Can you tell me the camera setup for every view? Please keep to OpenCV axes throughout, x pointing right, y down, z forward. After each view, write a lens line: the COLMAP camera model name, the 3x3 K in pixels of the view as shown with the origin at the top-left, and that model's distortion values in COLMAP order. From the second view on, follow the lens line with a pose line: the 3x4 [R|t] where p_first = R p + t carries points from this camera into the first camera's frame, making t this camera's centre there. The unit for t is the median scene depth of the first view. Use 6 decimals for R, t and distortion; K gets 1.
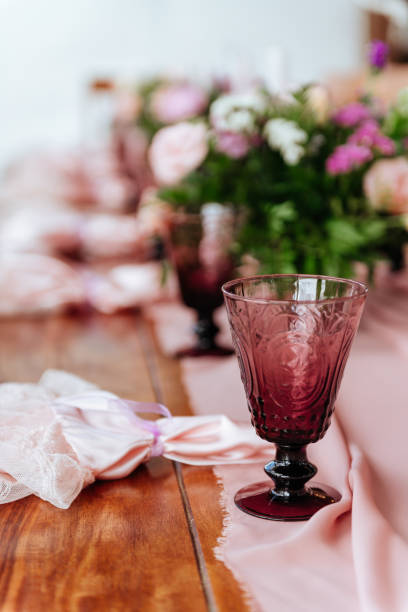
lens RADIAL K [[1095.5, 0, 204.0], [0, 1095.5, 306.0], [0, 0, 1]] dist [-0.135756, -0.077341]
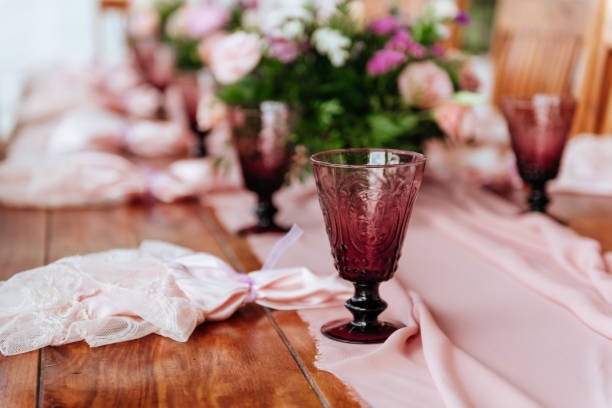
lens RADIAL K [[1095.5, 0, 306.0], [0, 1095.5, 204.0], [0, 0, 1]] dist [-0.135756, -0.077341]
pose [[0.994857, -0.015852, 0.100046, -0.102012], [0.017641, 0.999699, -0.017030, 0.050493], [-0.099746, 0.018707, 0.994837, -0.214065]]
